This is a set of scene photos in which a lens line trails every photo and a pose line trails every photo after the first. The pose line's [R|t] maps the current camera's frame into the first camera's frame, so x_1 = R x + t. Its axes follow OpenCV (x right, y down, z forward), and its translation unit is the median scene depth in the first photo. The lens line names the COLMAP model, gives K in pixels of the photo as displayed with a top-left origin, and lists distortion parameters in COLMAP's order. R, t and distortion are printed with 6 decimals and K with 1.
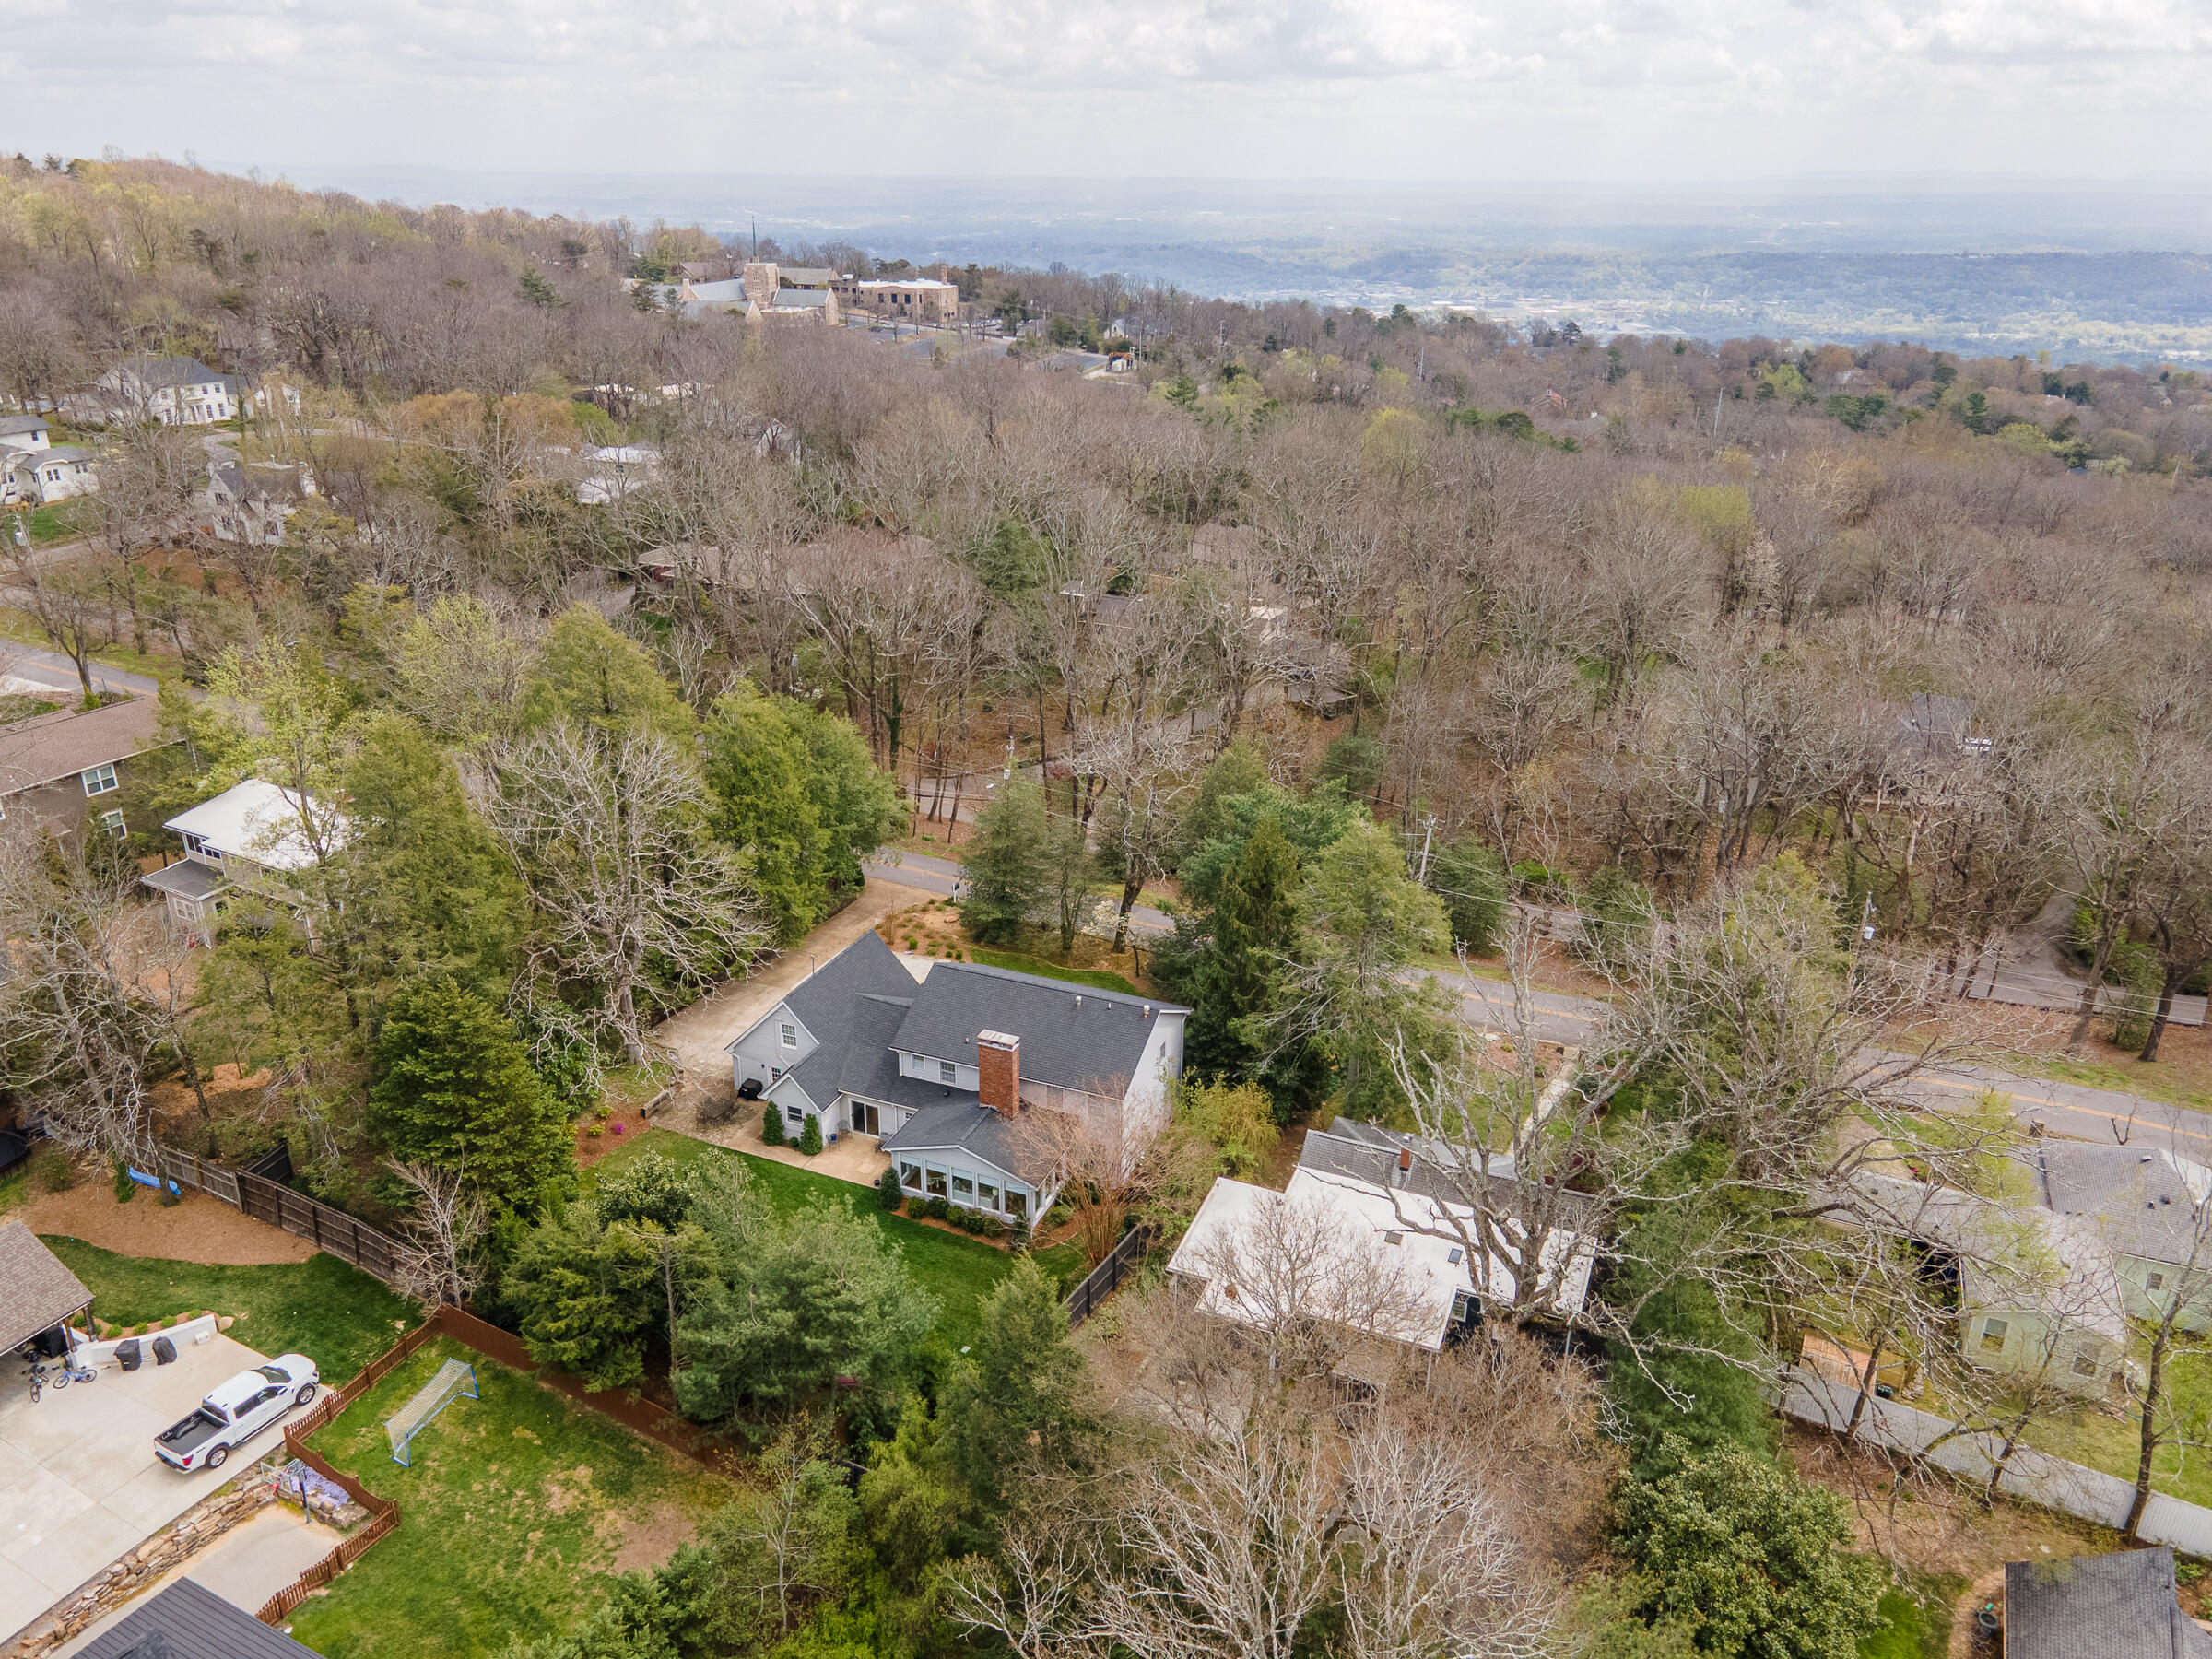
lens RADIAL K [[1605.3, 0, 1142.5], [0, 1605.3, 840.3], [0, 0, 1]] dist [-0.006822, 0.065532]
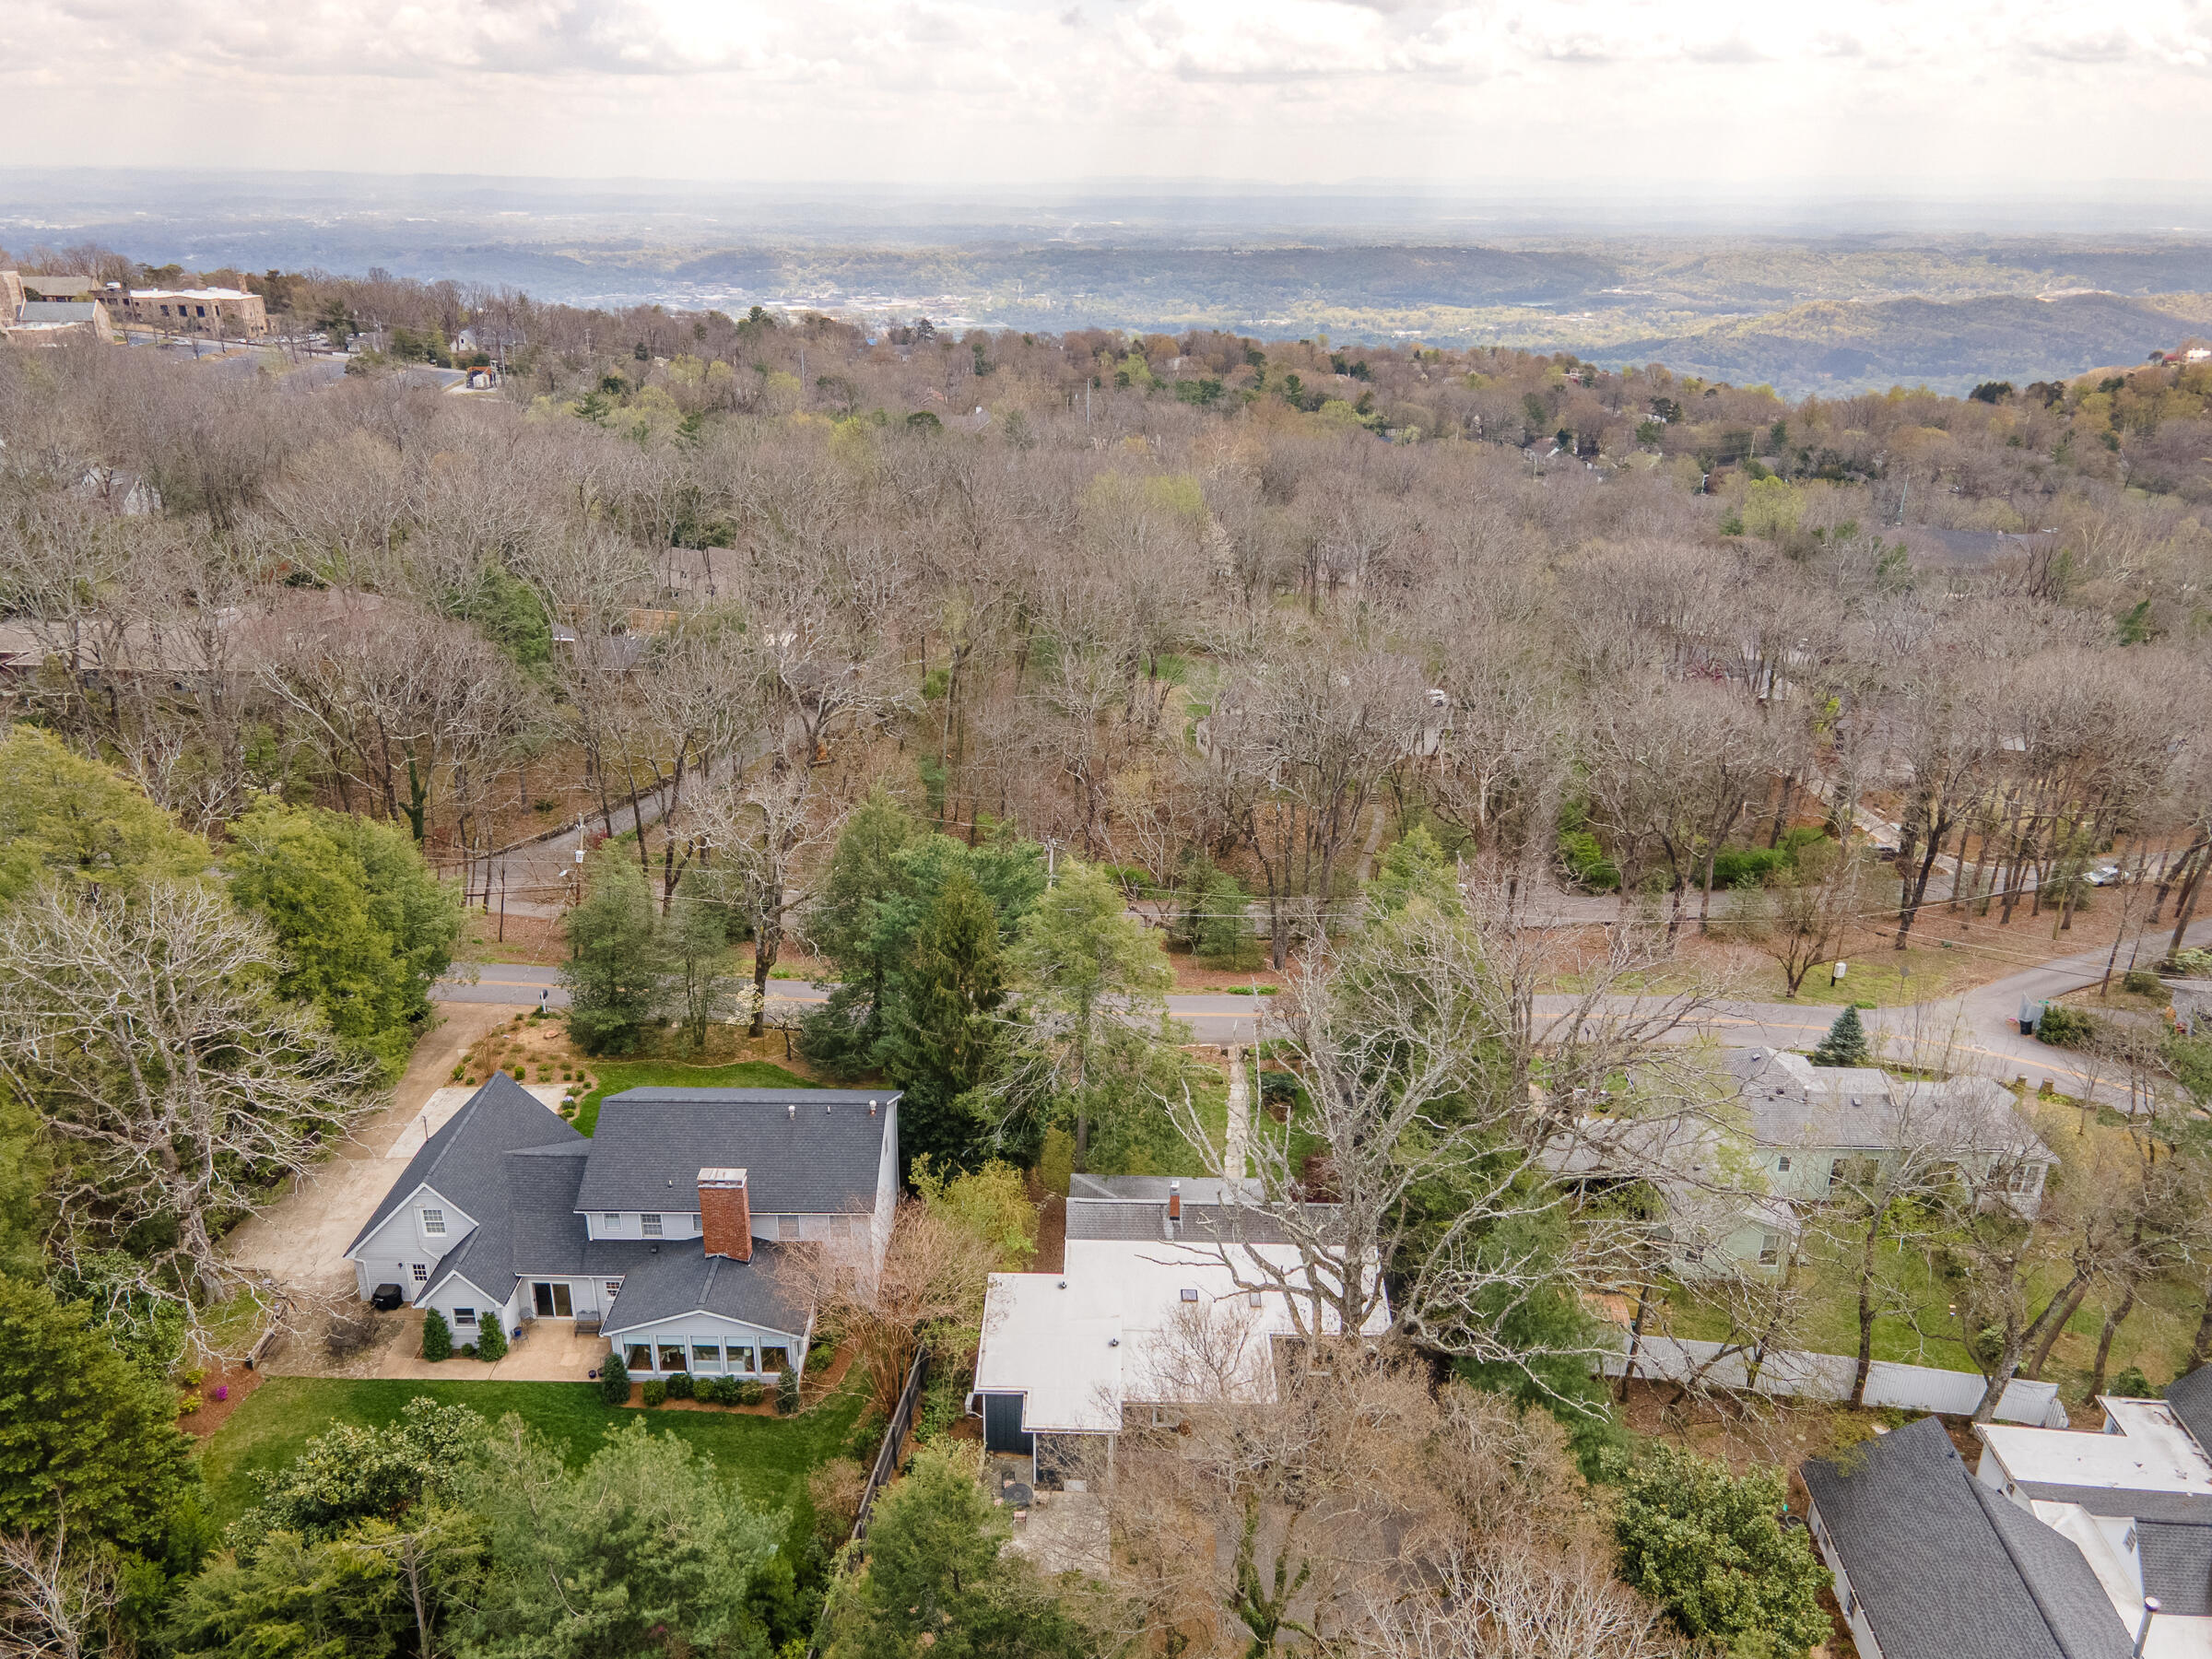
lens RADIAL K [[1605.3, 0, 1142.5], [0, 1605.3, 840.3], [0, 0, 1]] dist [-0.006822, 0.065532]
pose [[0.928932, -0.141571, 0.342116, -0.115004], [0.141608, 0.989607, 0.025006, -0.033729], [-0.342101, 0.025217, 0.939325, 0.083261]]
